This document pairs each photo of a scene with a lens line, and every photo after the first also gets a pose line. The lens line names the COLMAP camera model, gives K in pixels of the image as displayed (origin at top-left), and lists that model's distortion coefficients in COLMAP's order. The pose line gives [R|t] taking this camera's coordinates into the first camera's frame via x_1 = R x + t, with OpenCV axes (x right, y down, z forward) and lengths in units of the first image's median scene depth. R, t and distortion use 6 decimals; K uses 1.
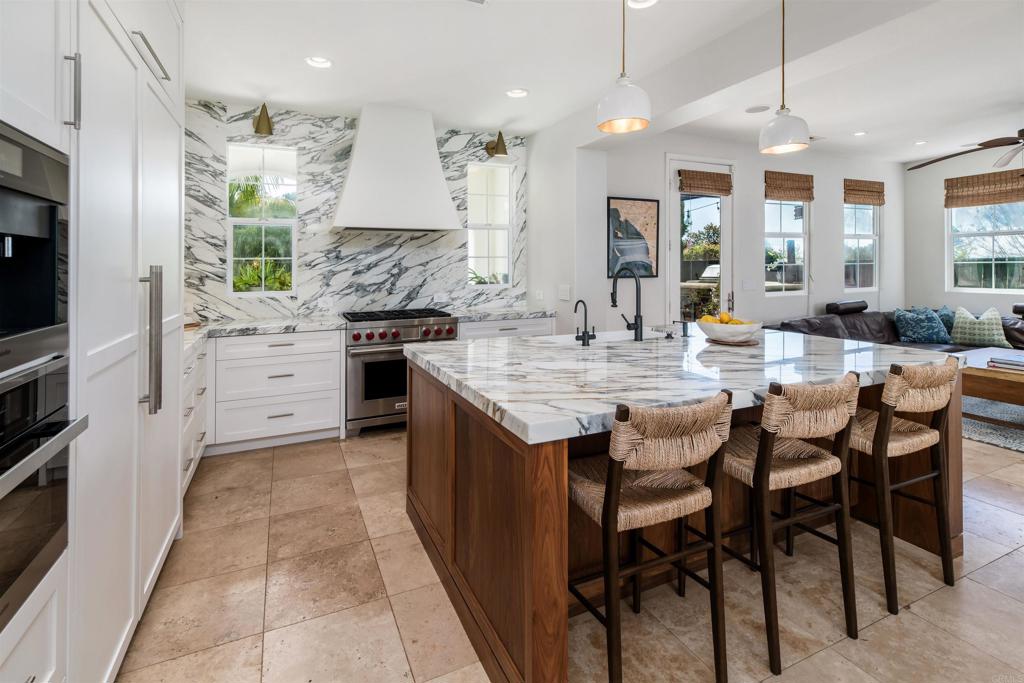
lens RADIAL K [[493.9, 0, 508.9], [0, 493.9, 261.6], [0, 0, 1]] dist [0.002056, 0.000058]
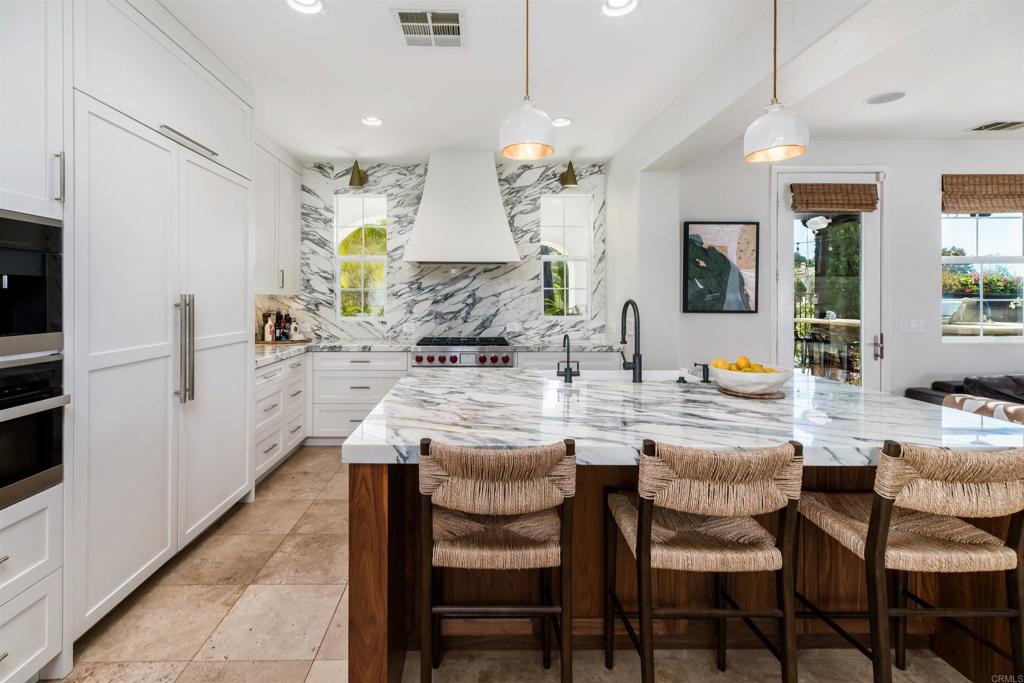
lens RADIAL K [[478.1, 0, 471.8], [0, 478.1, 293.6], [0, 0, 1]] dist [0.000674, 0.000342]
pose [[0.909038, 0.008088, -0.416634, 0.219458], [-0.006879, 0.999967, 0.004403, -0.001981], [0.416656, -0.001136, 0.909063, 0.051246]]
